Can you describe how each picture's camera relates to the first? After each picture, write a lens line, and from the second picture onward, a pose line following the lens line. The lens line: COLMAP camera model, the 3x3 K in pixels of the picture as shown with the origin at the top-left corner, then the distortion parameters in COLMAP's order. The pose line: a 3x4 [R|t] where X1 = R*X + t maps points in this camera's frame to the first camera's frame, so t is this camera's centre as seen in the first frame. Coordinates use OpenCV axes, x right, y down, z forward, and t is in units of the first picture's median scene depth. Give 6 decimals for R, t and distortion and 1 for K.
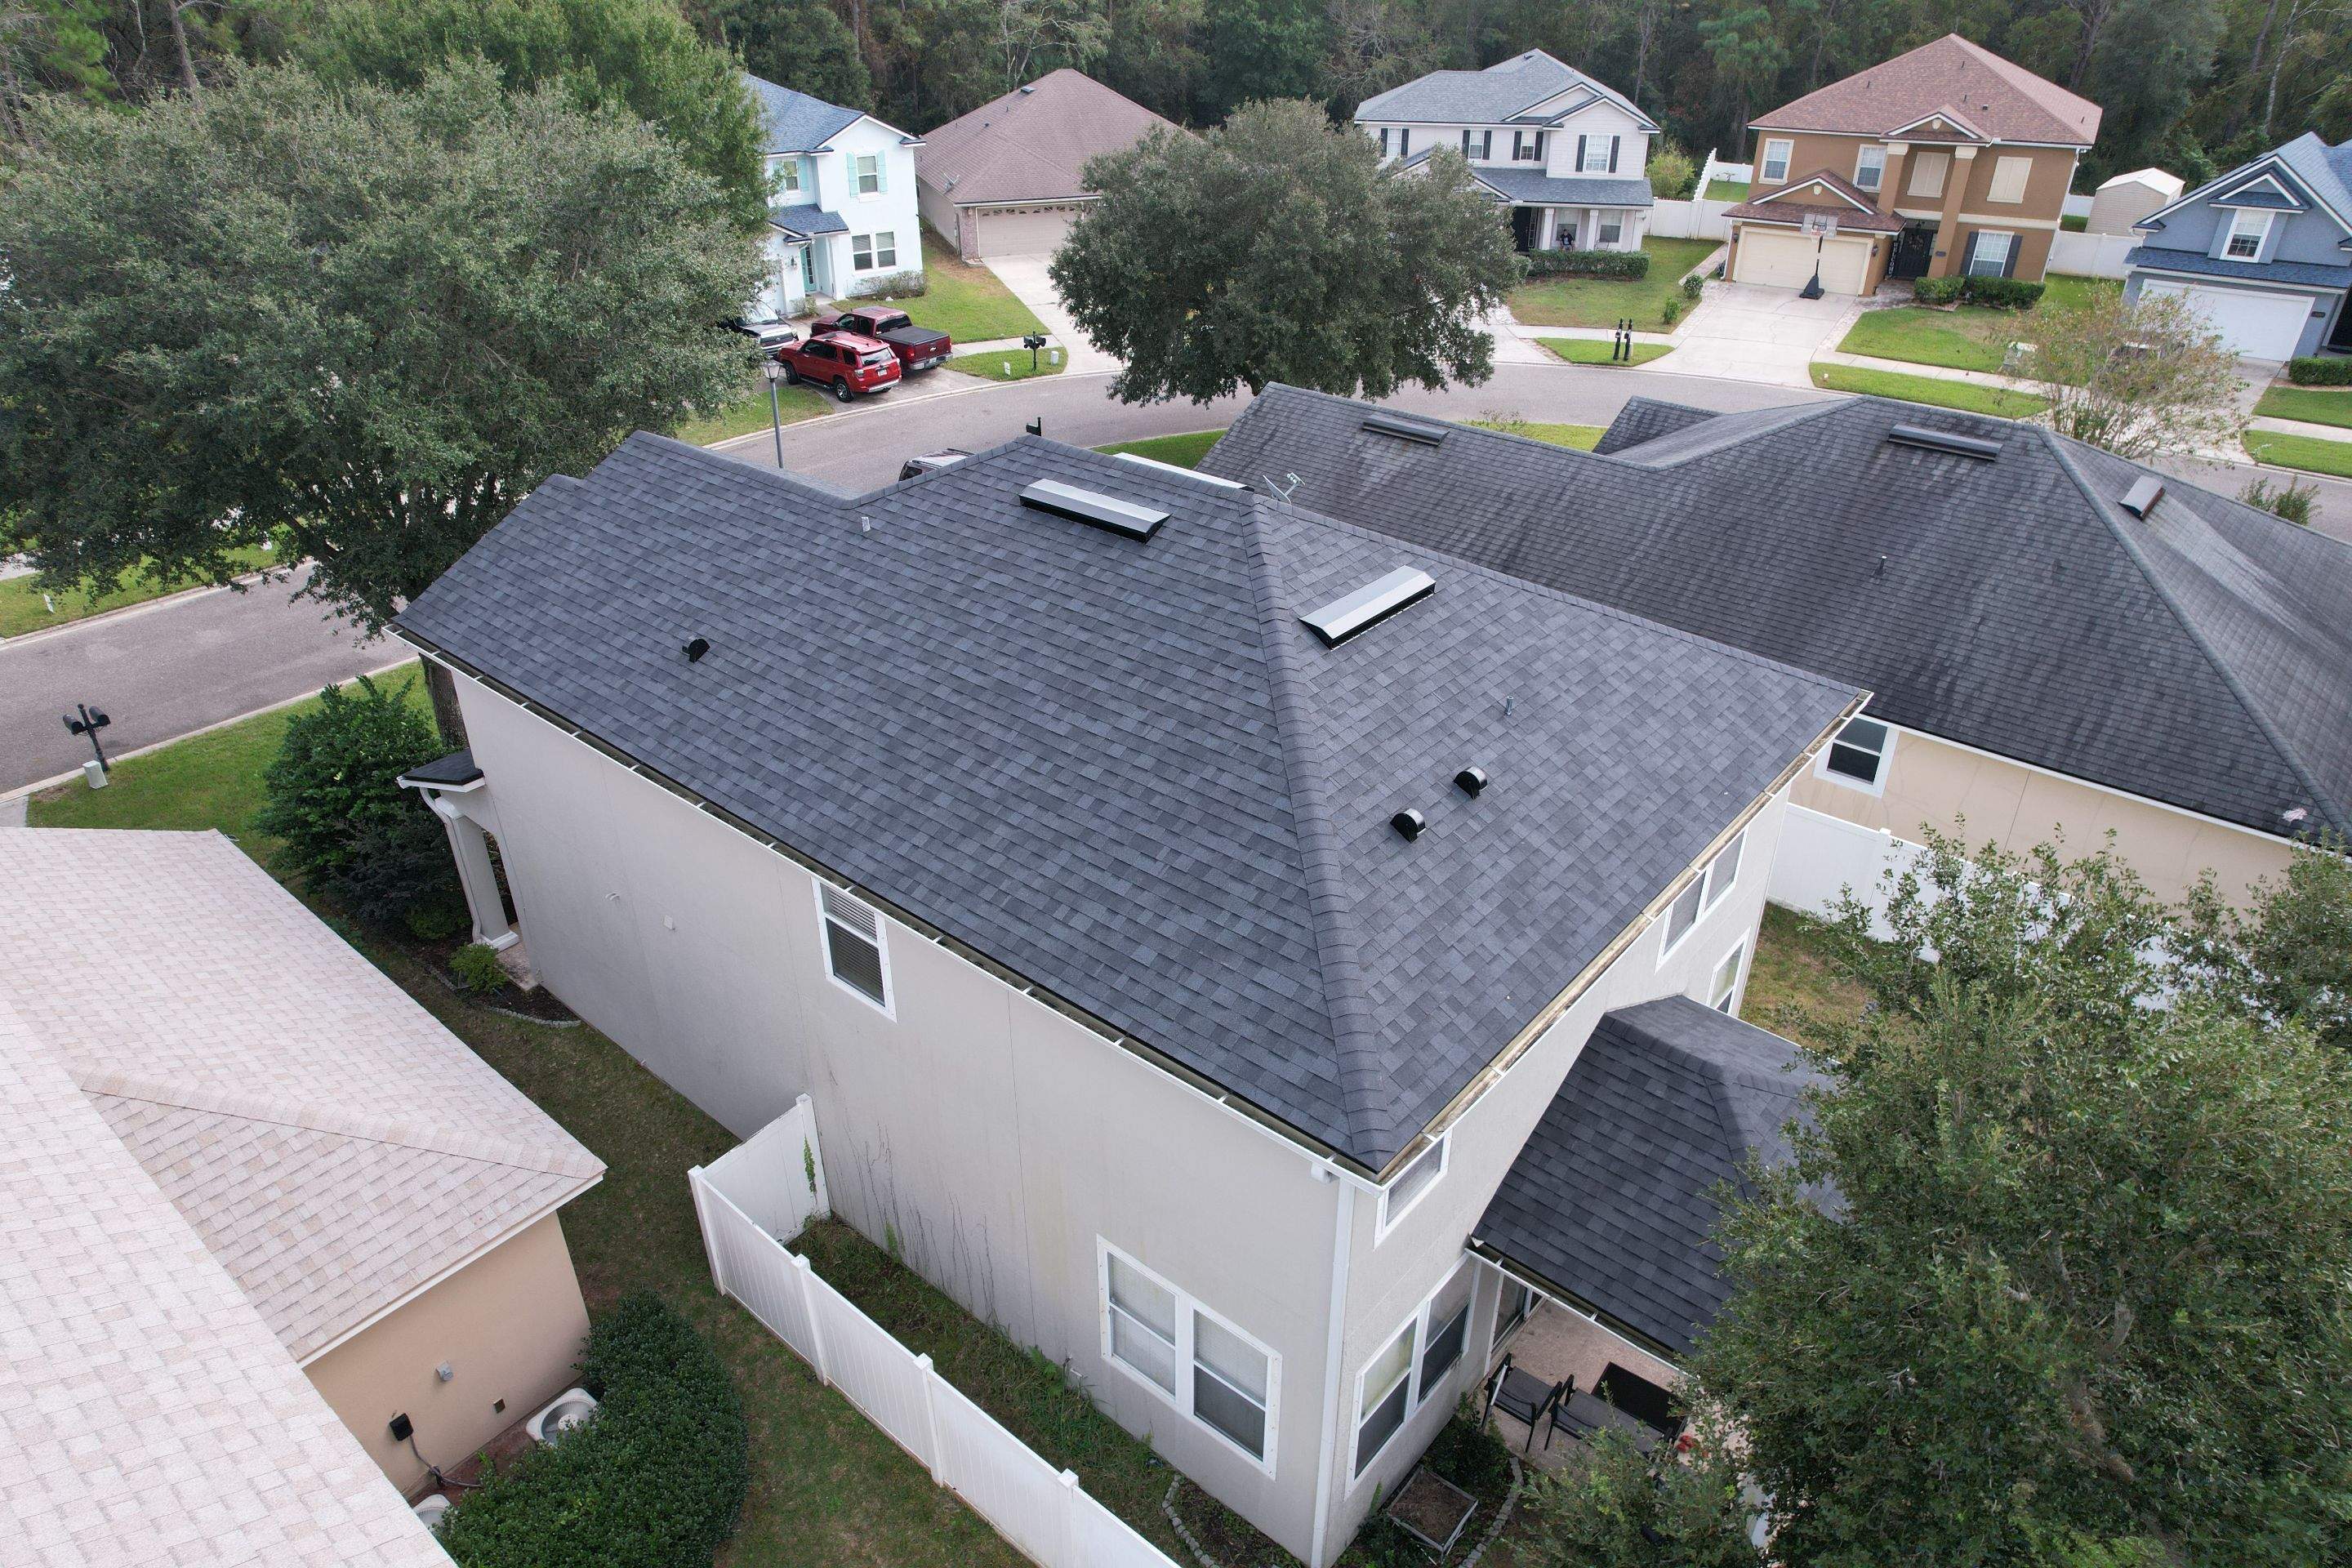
lens RADIAL K [[1507.4, 0, 1166.9], [0, 1507.4, 781.4], [0, 0, 1]] dist [-0.058290, 0.051913]
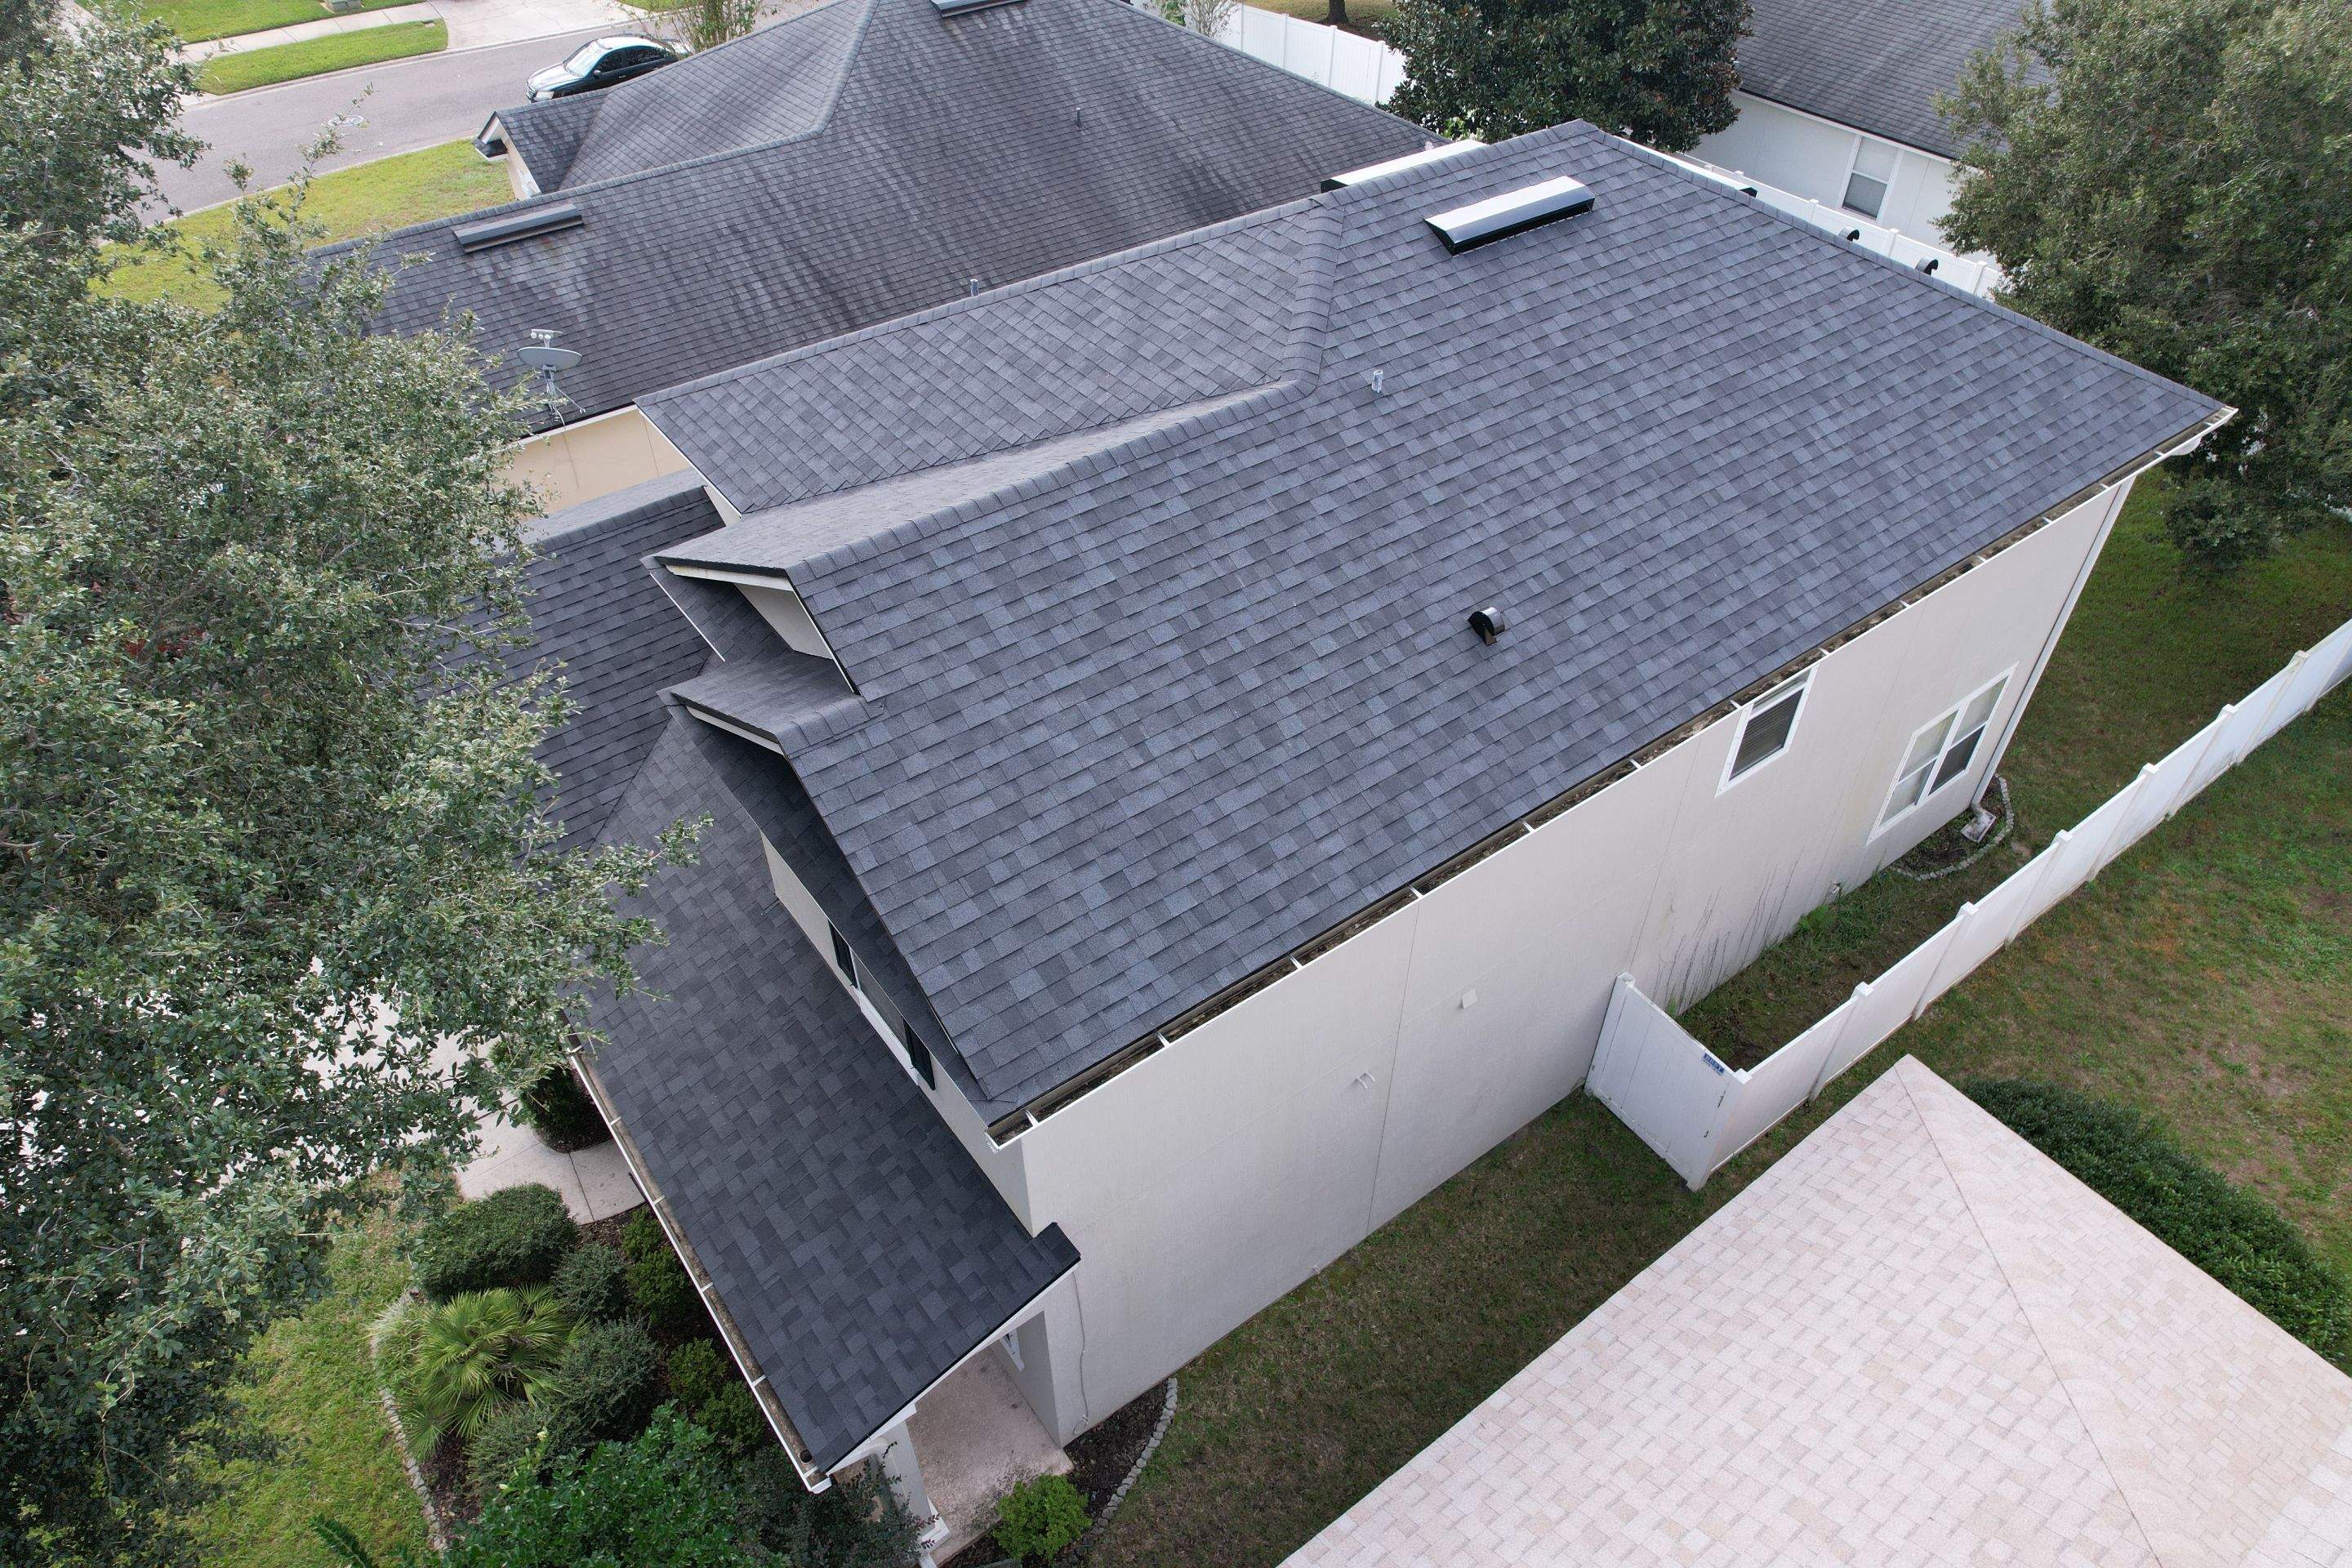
lens RADIAL K [[1507.4, 0, 1177.7], [0, 1507.4, 780.5], [0, 0, 1]] dist [-0.058290, 0.051913]
pose [[0.226947, -0.651065, 0.724299, -0.924959], [0.484001, 0.720761, 0.496232, -0.464828], [-0.845126, 0.237943, 0.478691, 0.832173]]
